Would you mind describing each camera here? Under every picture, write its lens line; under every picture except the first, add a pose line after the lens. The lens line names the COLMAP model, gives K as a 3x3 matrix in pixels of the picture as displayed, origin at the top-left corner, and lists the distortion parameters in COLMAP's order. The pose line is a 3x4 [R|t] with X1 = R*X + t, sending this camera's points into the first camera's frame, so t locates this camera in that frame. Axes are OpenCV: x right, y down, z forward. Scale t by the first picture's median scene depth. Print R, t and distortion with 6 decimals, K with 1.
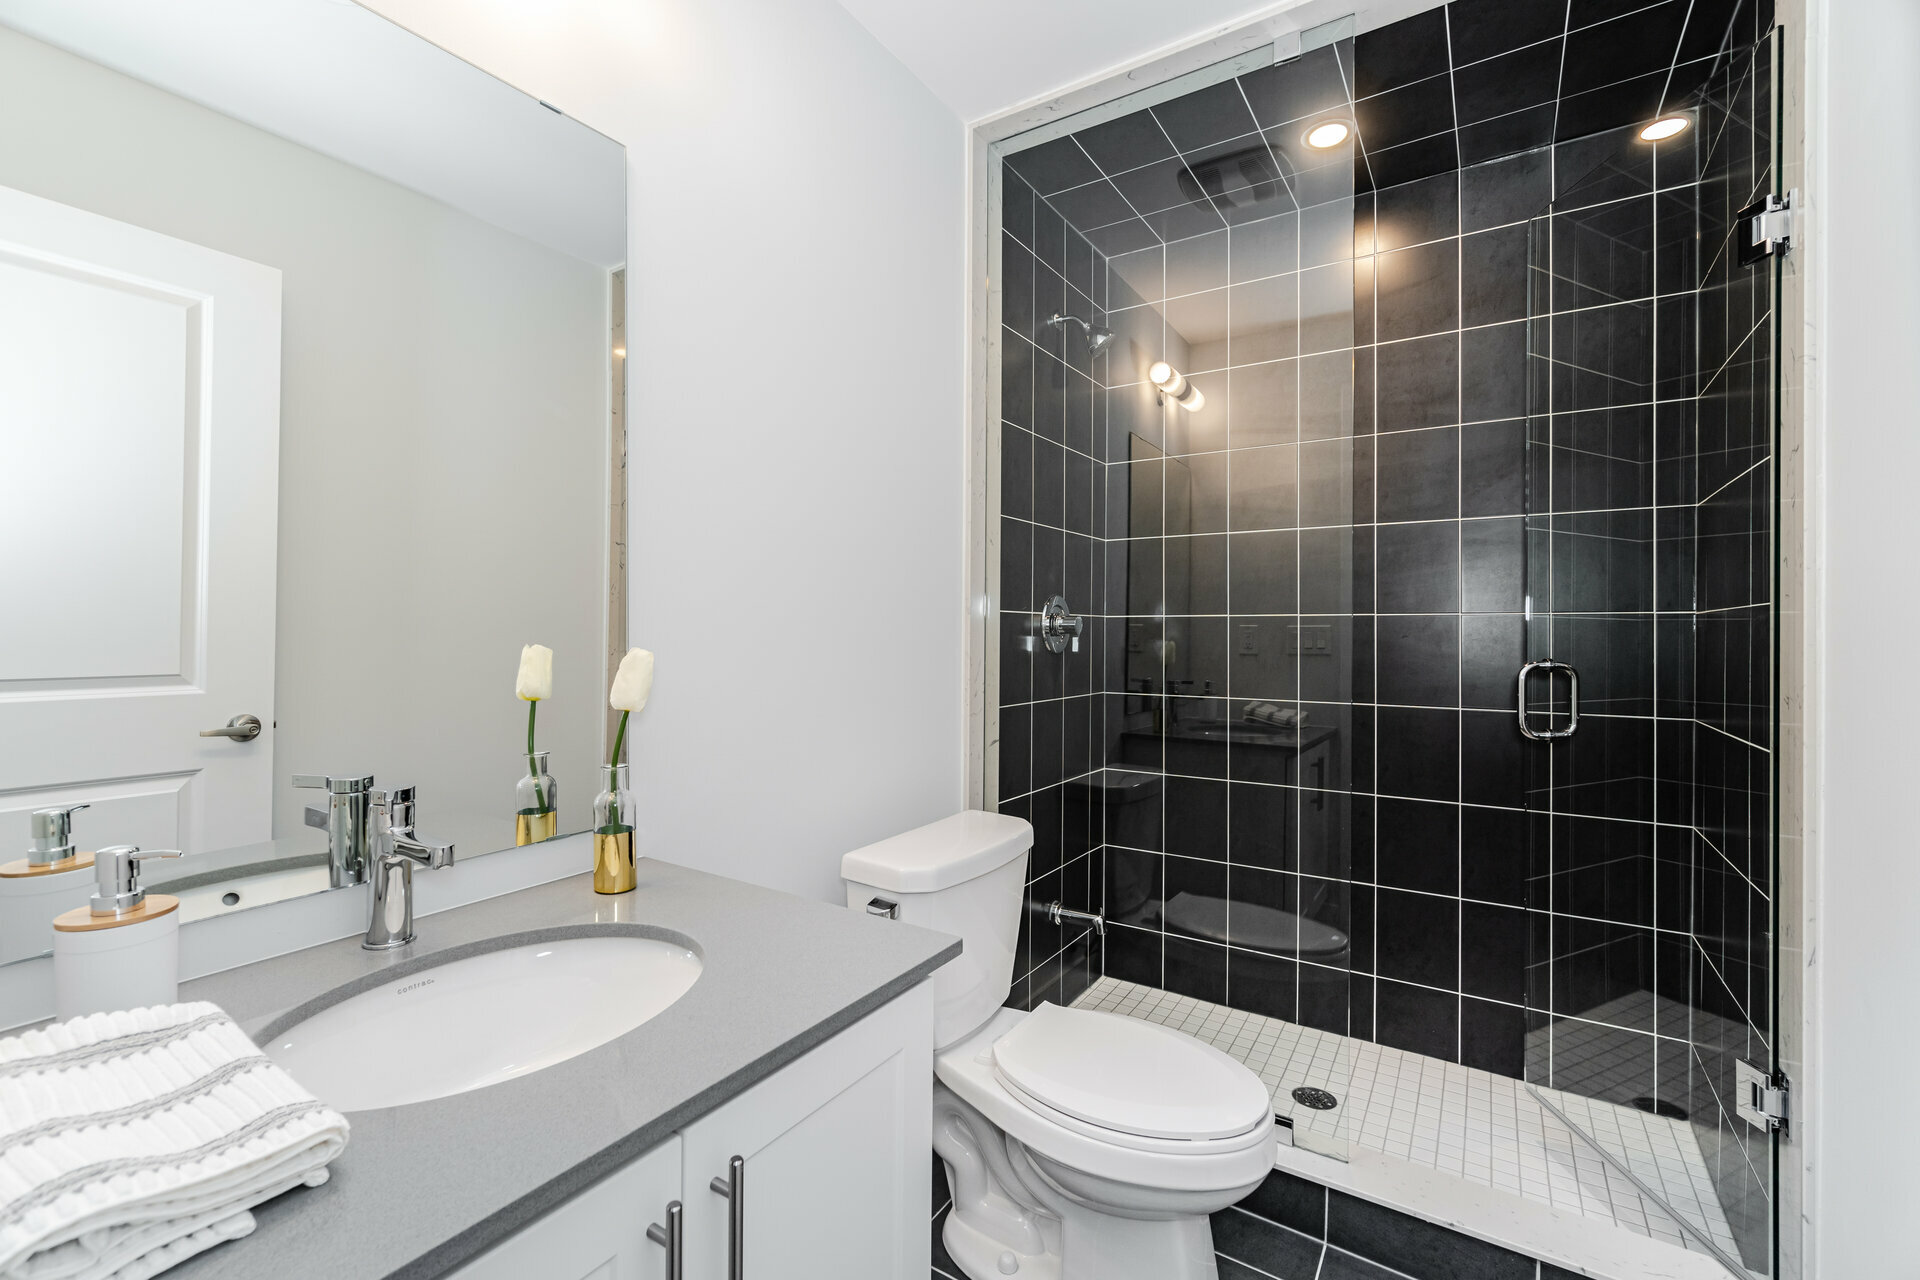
lens RADIAL K [[831.7, 0, 948.9], [0, 831.7, 630.3], [0, 0, 1]] dist [-0.004390, 0.000667]
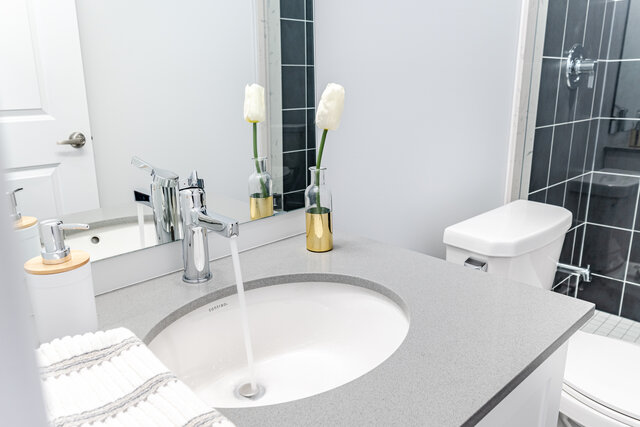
lens RADIAL K [[498.7, 0, 316.1], [0, 498.7, 212.5], [0, 0, 1]] dist [0.002825, 0.010335]
pose [[0.972127, 0.039535, -0.231096, -0.183866], [0.020858, 0.967188, 0.253204, 0.016628], [0.233524, -0.250967, 0.939405, 0.149292]]
